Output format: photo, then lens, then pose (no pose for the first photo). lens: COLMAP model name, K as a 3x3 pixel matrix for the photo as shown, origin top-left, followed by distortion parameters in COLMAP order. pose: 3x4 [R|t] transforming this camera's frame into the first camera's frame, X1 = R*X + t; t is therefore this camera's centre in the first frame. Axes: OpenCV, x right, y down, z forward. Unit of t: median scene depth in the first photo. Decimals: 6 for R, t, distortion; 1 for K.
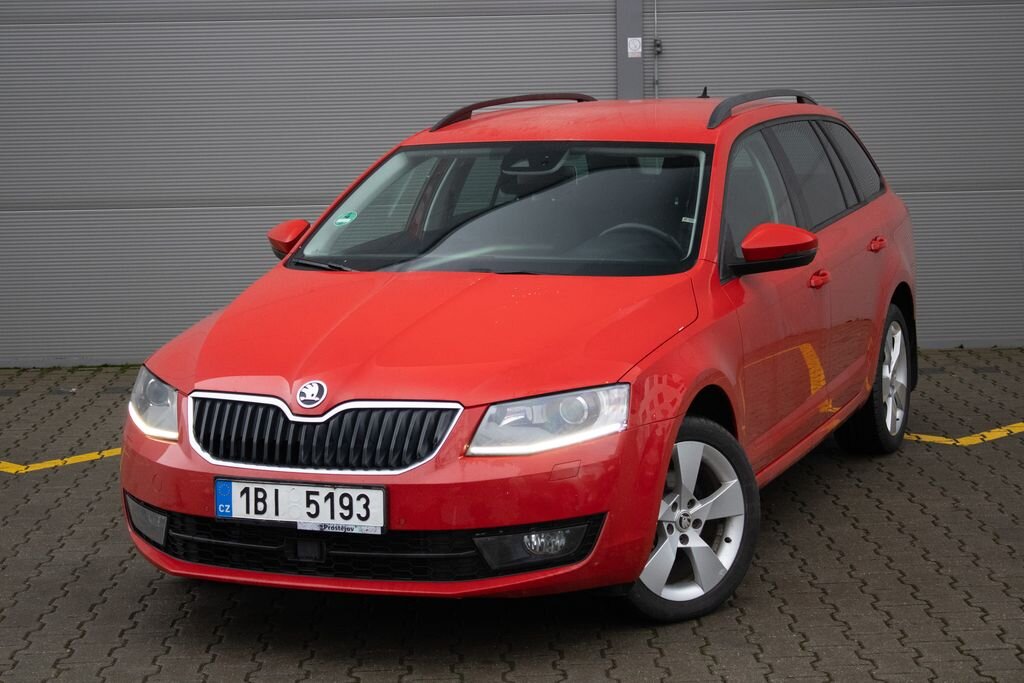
lens RADIAL K [[2256.4, 0, 507.8], [0, 2256.4, 345.0], [0, 0, 1]] dist [-0.013321, 0.000000]
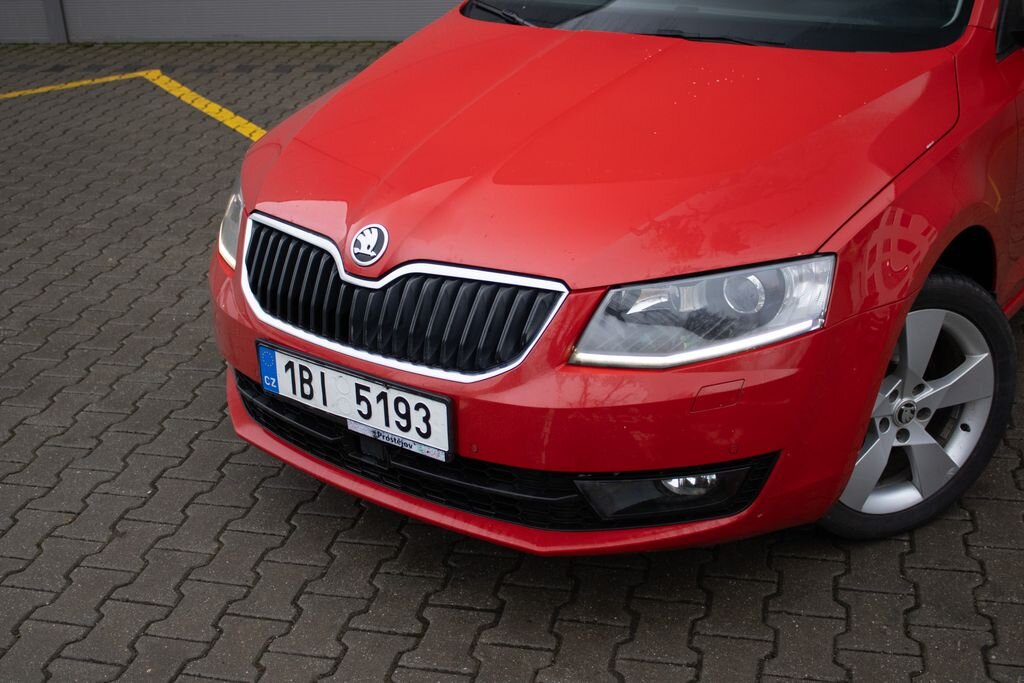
lens RADIAL K [[1203.1, 0, 510.7], [0, 1203.1, 348.9], [0, 0, 1]] dist [-0.043913, 0.000000]
pose [[0.965900, 0.086586, -0.244009, 0.050620], [-0.008895, 0.952967, 0.302945, -0.061629], [0.258763, -0.290444, 0.921241, 0.657049]]
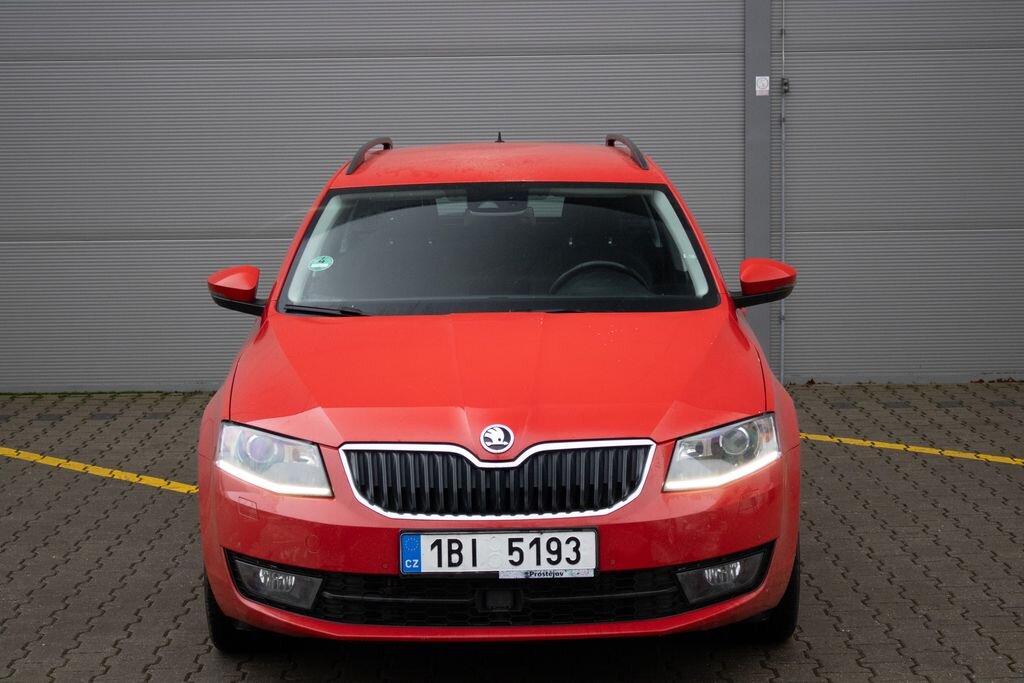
lens RADIAL K [[2216.5, 0, 516.1], [0, 2216.5, 336.7], [0, 0, 1]] dist [0.054032, 0.000000]
pose [[0.922049, -0.033700, 0.385603, -0.446808], [0.044903, 0.998790, -0.020081, -0.002521], [-0.384459, 0.035830, 0.922446, 0.115855]]
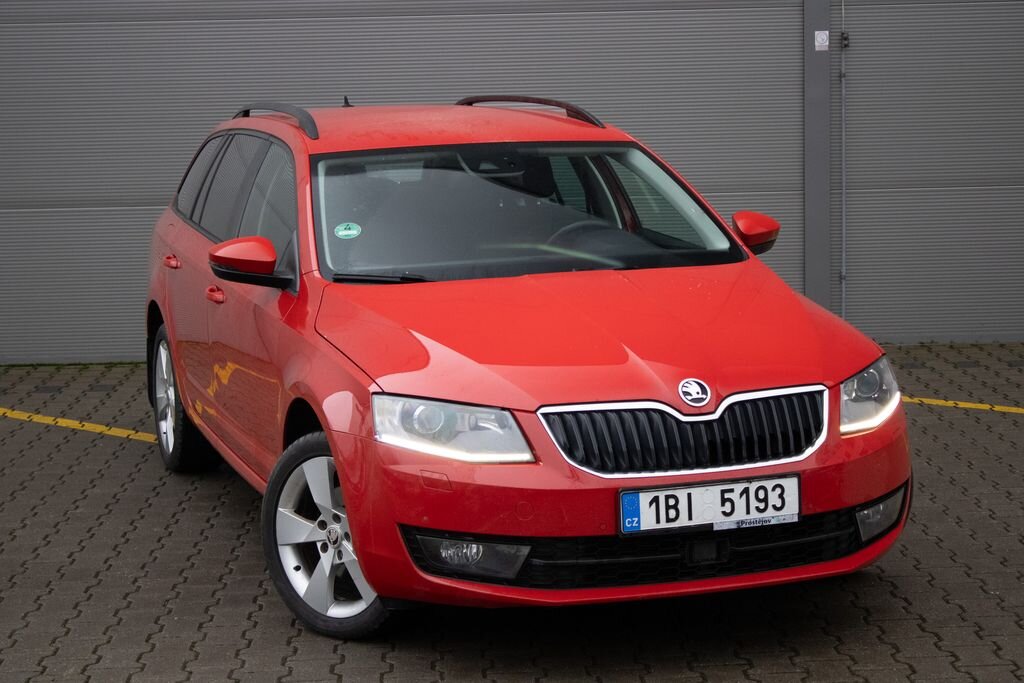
lens RADIAL K [[2216.5, 0, 508.1], [0, 2216.5, 339.1], [0, 0, 1]] dist [0.054032, 0.000000]
pose [[0.749670, -0.082308, 0.656674, -0.775906], [0.096306, 0.995242, 0.014800, -0.023034], [-0.654768, 0.052147, 0.754029, 0.330556]]
